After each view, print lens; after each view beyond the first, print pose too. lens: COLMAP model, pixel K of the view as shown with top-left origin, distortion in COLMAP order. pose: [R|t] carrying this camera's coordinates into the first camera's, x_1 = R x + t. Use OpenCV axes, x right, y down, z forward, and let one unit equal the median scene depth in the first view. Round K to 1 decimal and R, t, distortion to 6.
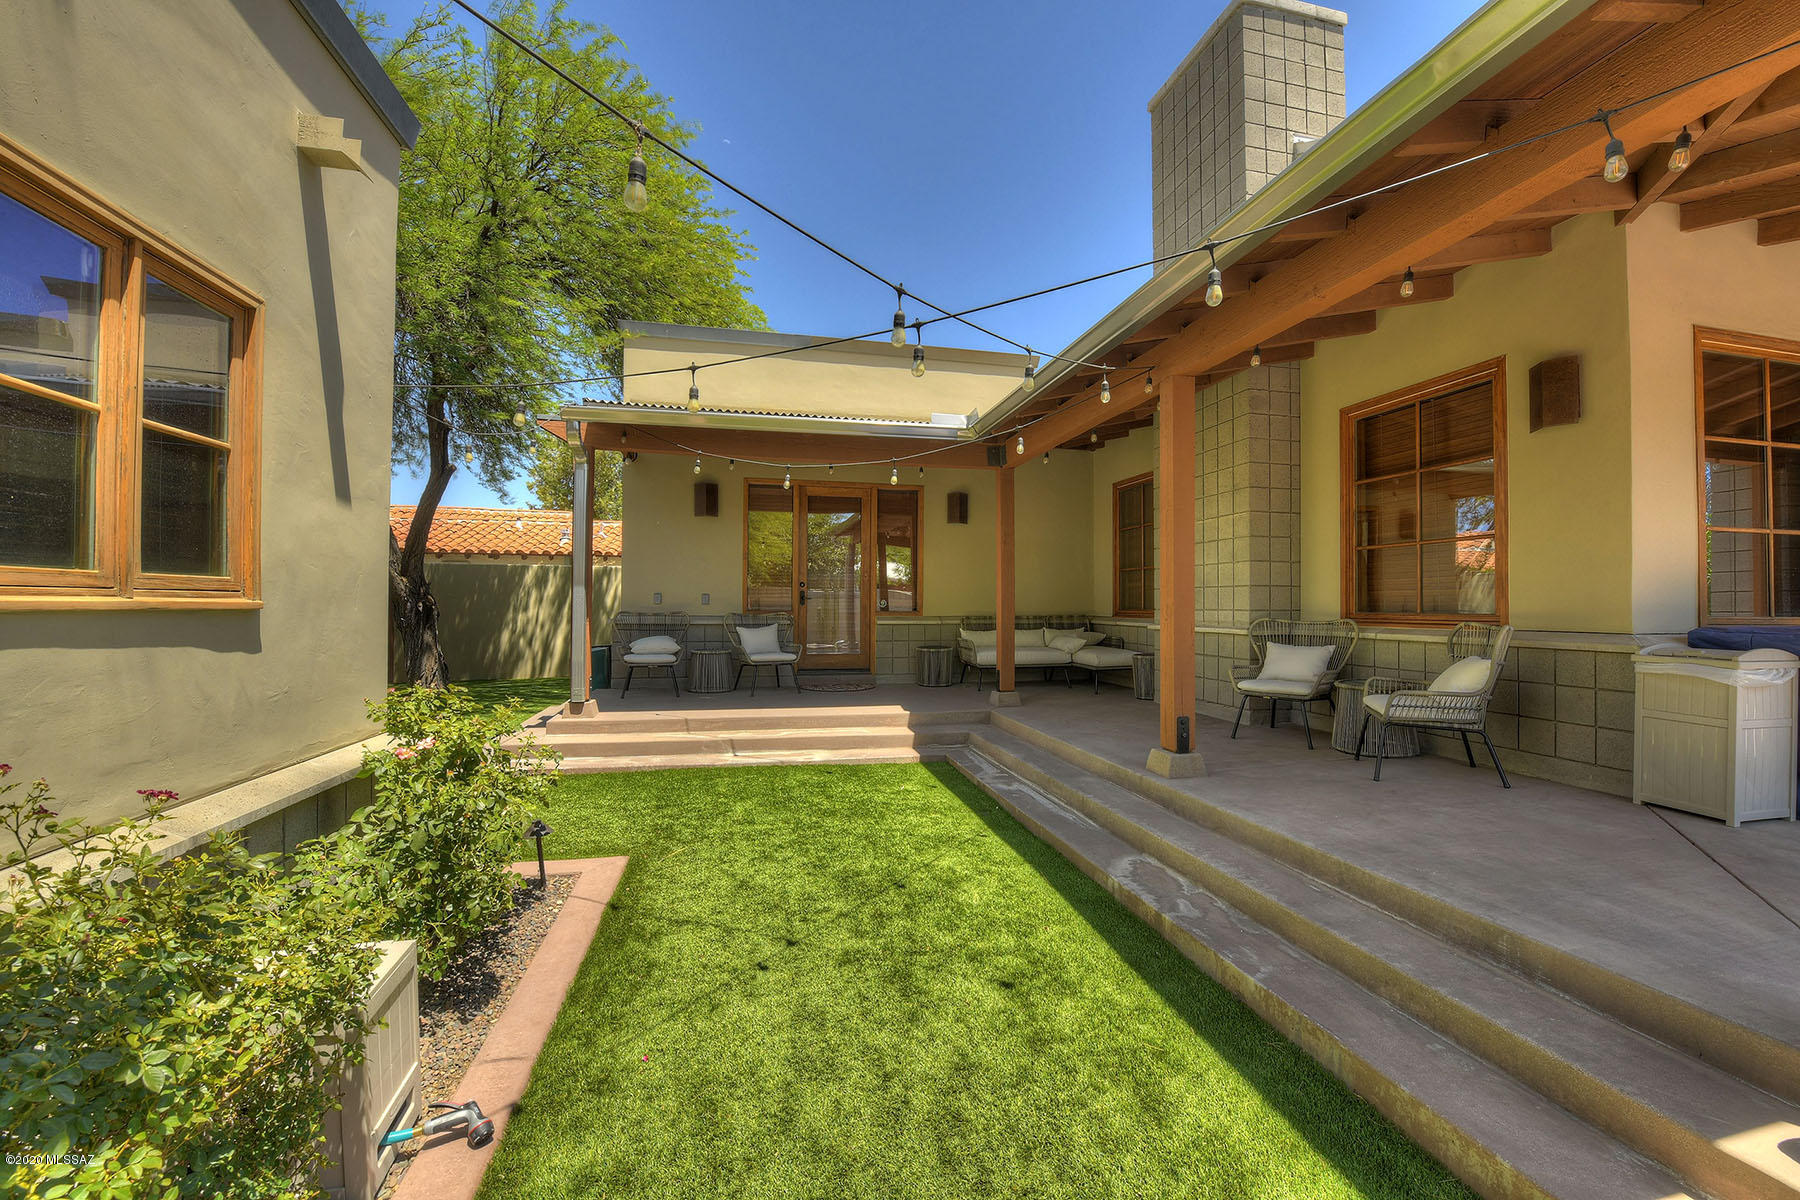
lens RADIAL K [[729.8, 0, 899.0], [0, 729.8, 587.9], [0, 0, 1]] dist [-0.024067, -0.000017]
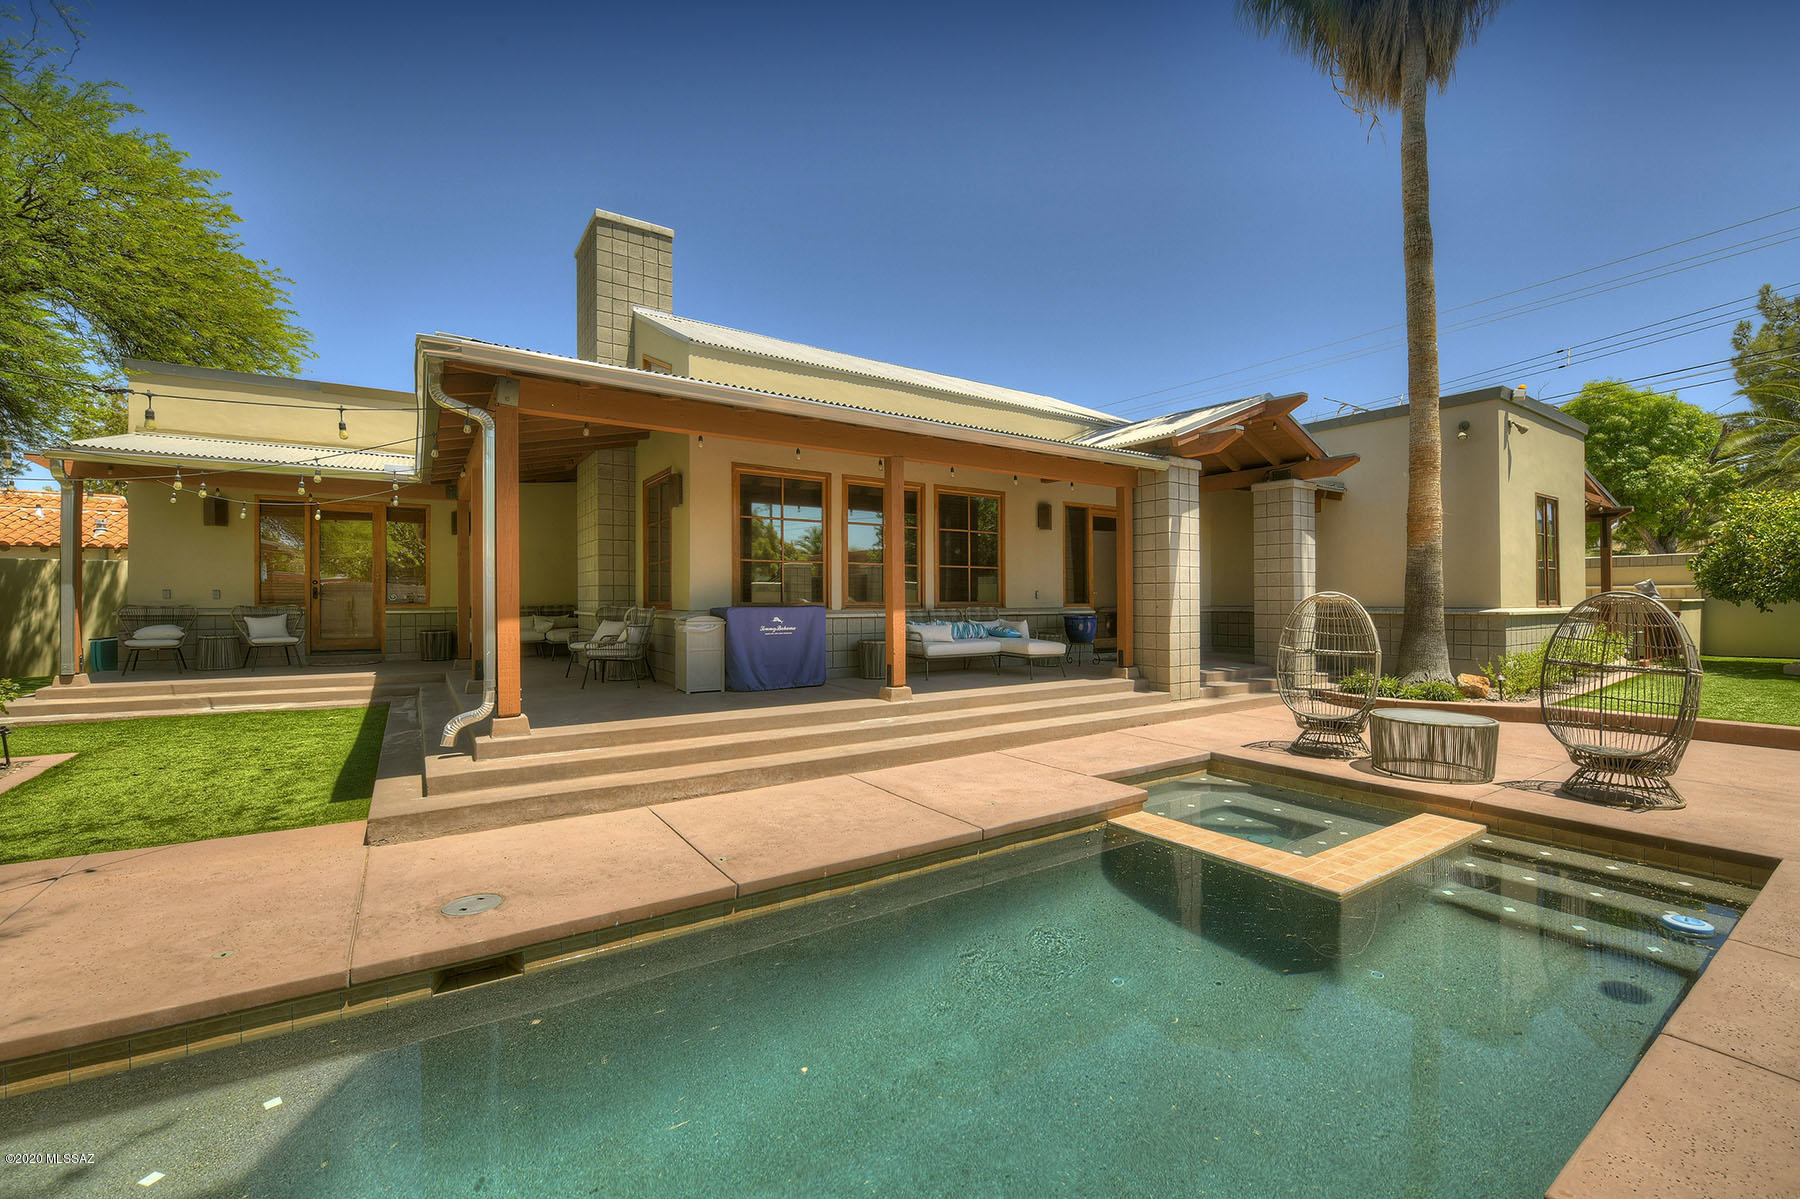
lens RADIAL K [[735.9, 0, 900.0], [0, 735.9, 599.5], [0, 0, 1]] dist [-0.030012, -0.000171]
pose [[0.926296, -0.005527, 0.376756, 0.349999], [-0.003812, 0.999704, 0.024036, -0.009298], [-0.376778, -0.023701, 0.926000, -0.546098]]
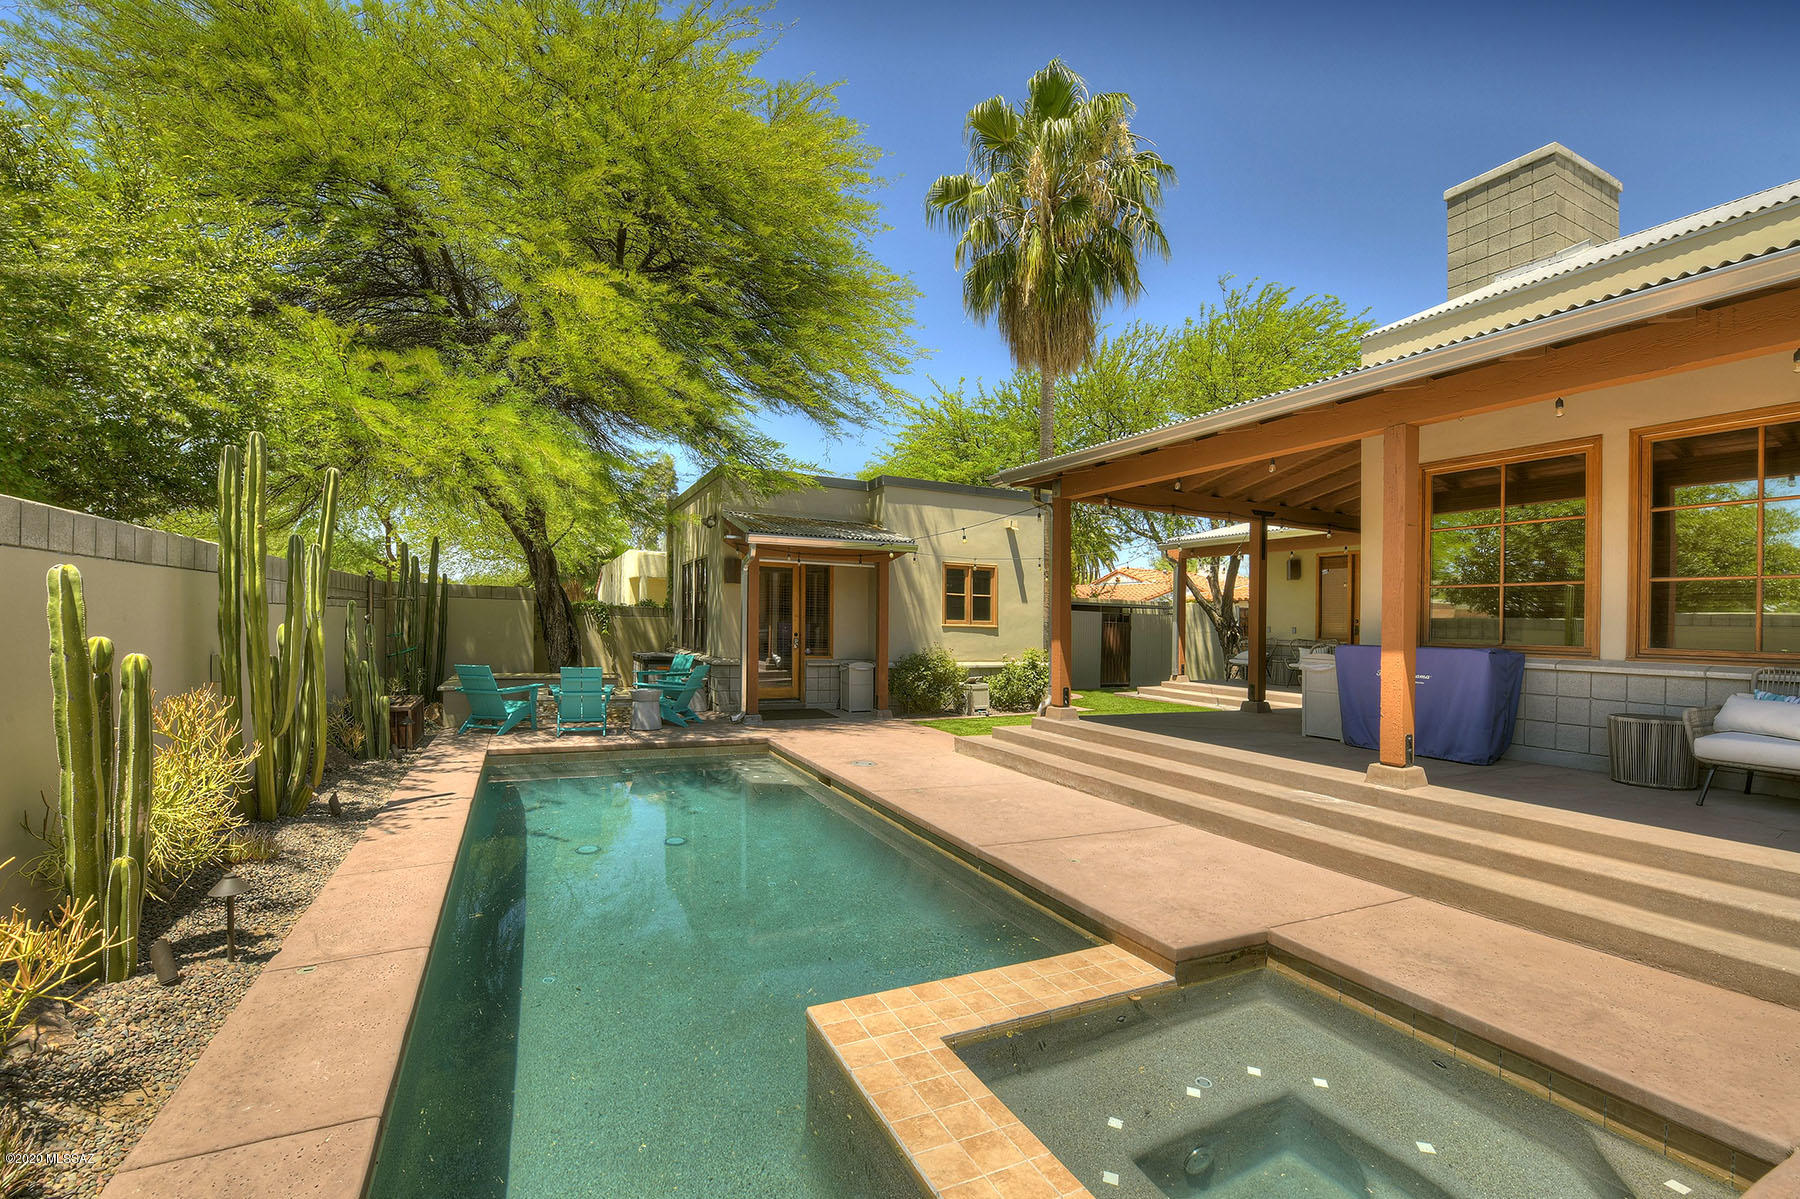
lens RADIAL K [[736.0, 0, 899.5], [0, 736.0, 625.6], [0, 0, 1]] dist [-0.002385, -0.000100]
pose [[0.255614, 0.003772, -0.966772, 1.131504], [0.000819, 0.999991, 0.004118, -0.001125], [0.966779, -0.001845, 0.255609, -0.280913]]
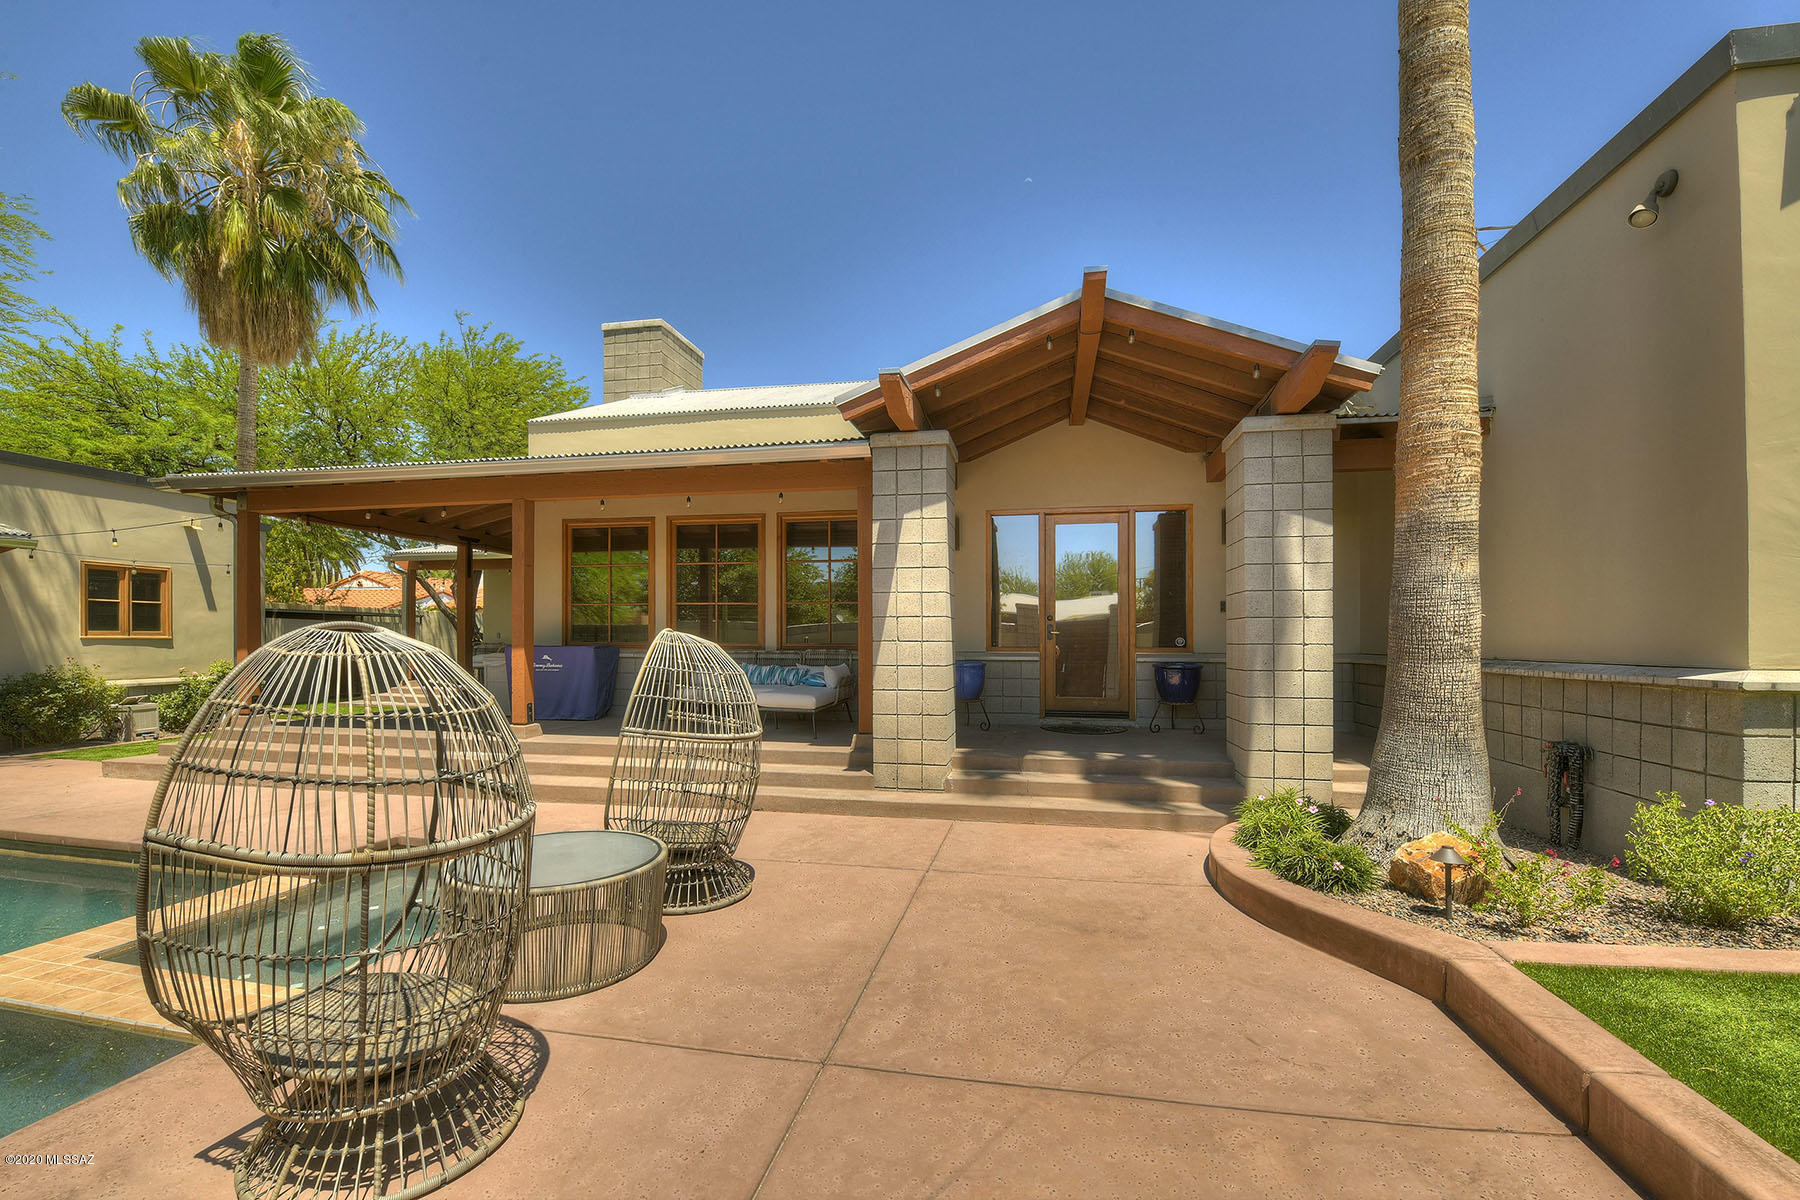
lens RADIAL K [[726.6, 0, 902.6], [0, 726.6, 622.7], [0, 0, 1]] dist [-0.023359, 0.000330]
pose [[0.923686, -0.011623, -0.382974, 1.415215], [0.011460, 0.999931, -0.002708, -0.001196], [0.382979, -0.001888, 0.923755, -0.371753]]
